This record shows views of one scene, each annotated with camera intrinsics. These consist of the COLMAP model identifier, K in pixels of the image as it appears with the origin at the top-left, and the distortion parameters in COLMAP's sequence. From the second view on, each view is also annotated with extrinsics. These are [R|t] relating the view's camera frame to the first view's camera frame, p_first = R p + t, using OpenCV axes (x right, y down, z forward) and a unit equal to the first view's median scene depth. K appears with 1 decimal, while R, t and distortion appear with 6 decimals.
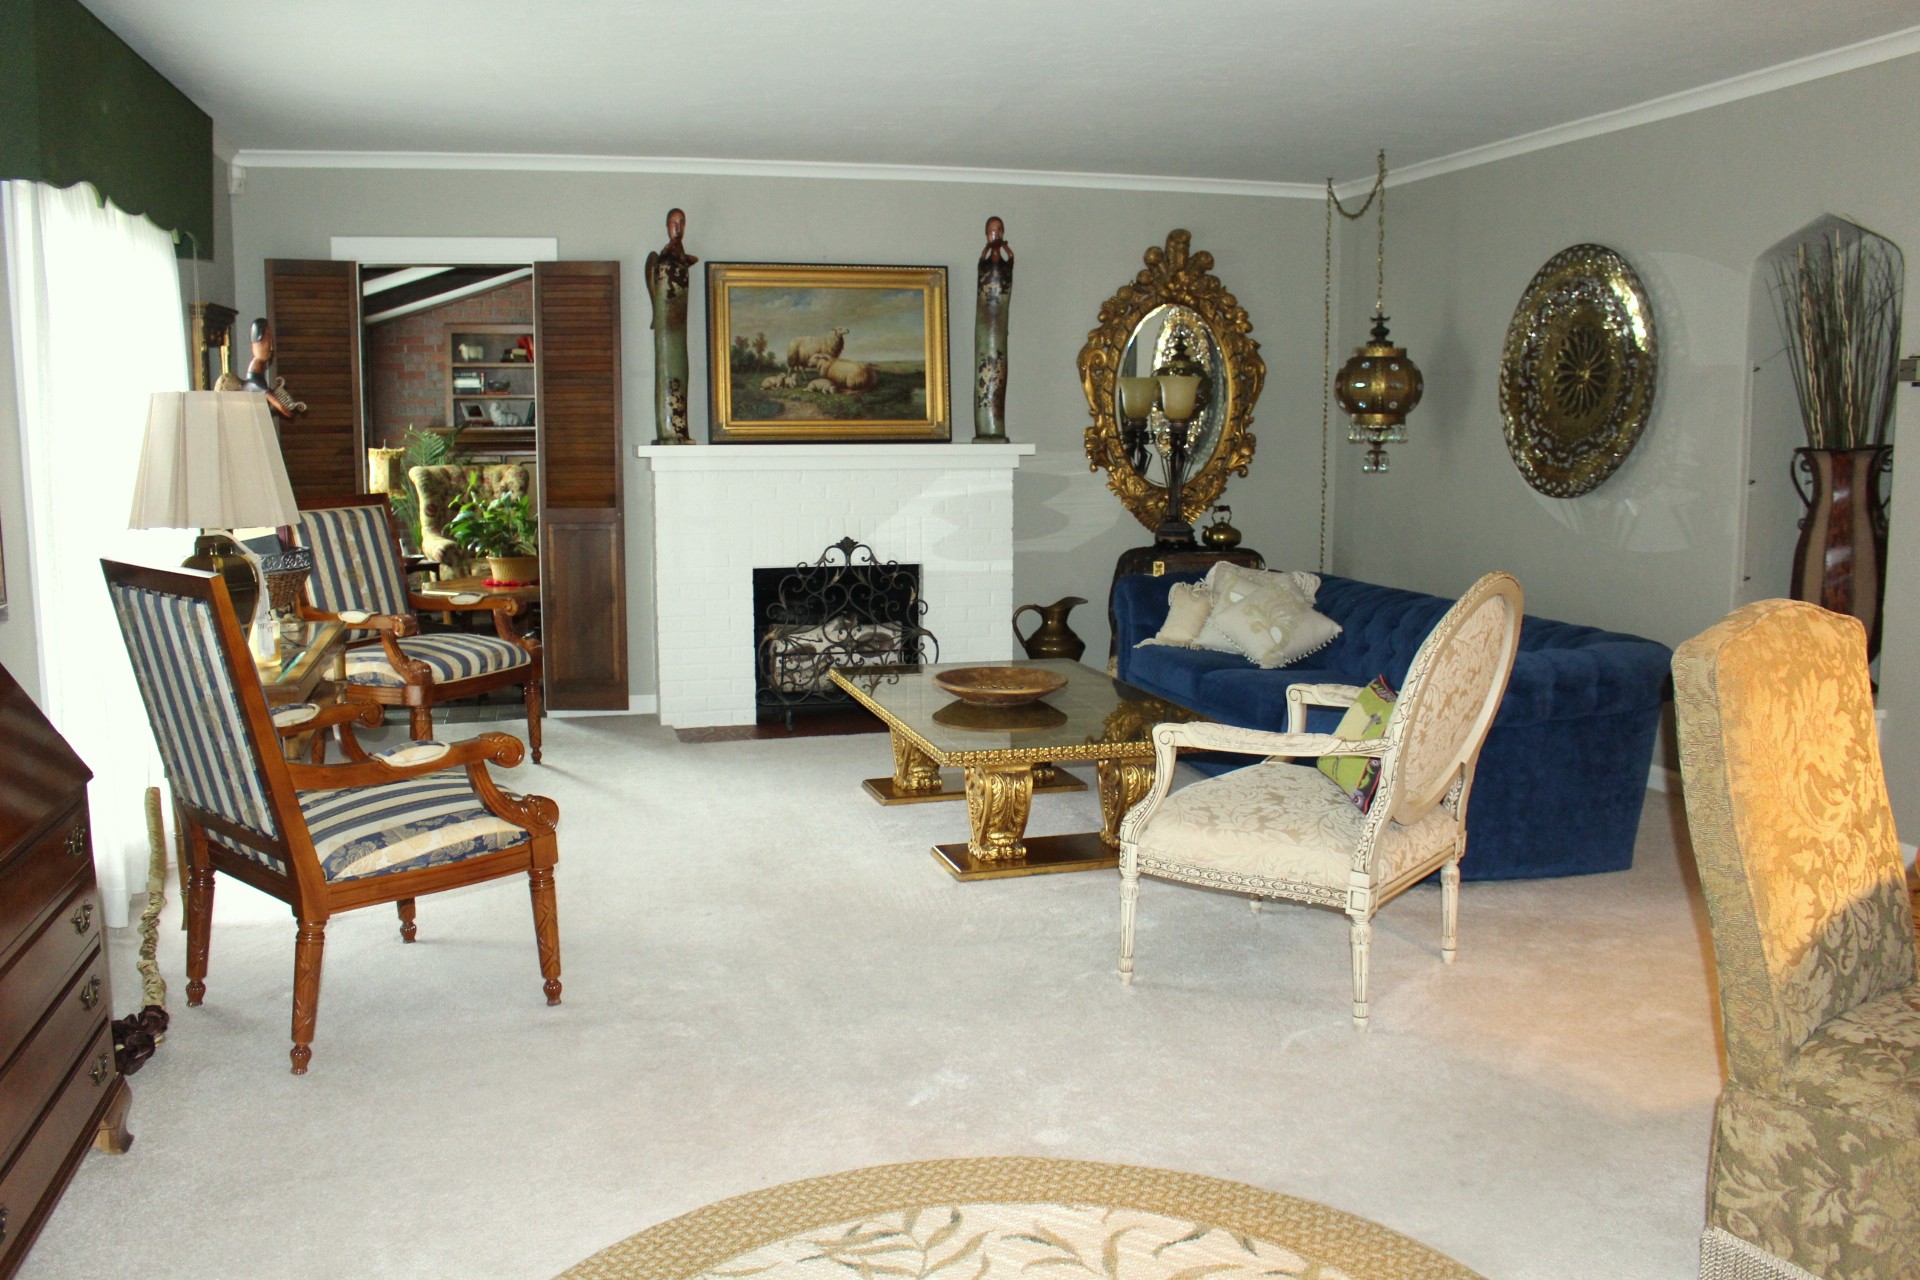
lens RADIAL K [[1606.8, 0, 958.9], [0, 1606.8, 636.8], [0, 0, 1]] dist [-0.053587, 0.005272]
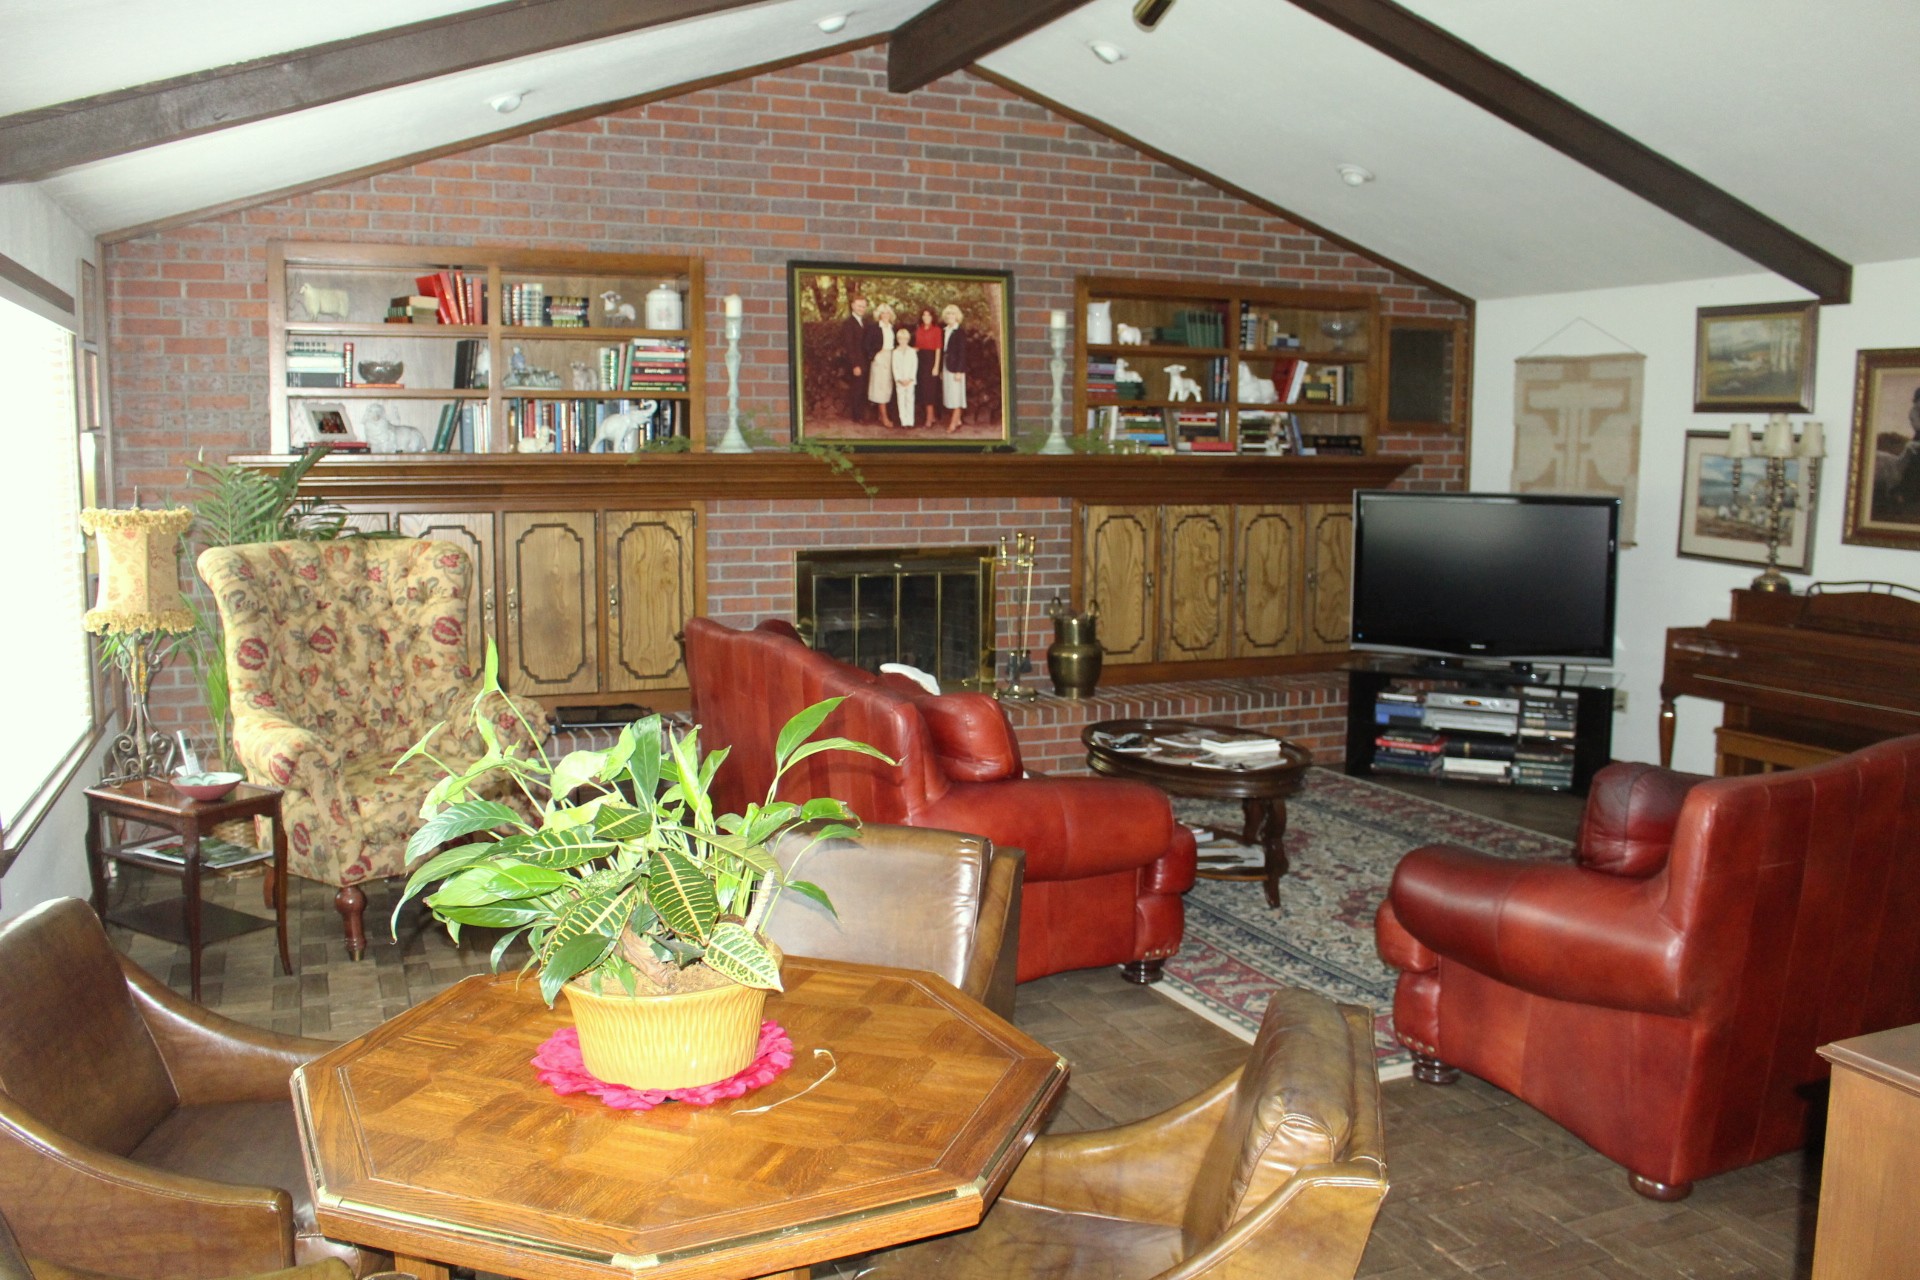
lens RADIAL K [[1606.8, 0, 962.6], [0, 1606.8, 642.5], [0, 0, 1]] dist [-0.053587, 0.005272]
pose [[0.991402, -0.008771, 0.130554, -0.190008], [0.009122, 0.999956, -0.002087, -0.076353], [-0.130530, 0.003260, 0.991439, 0.531304]]
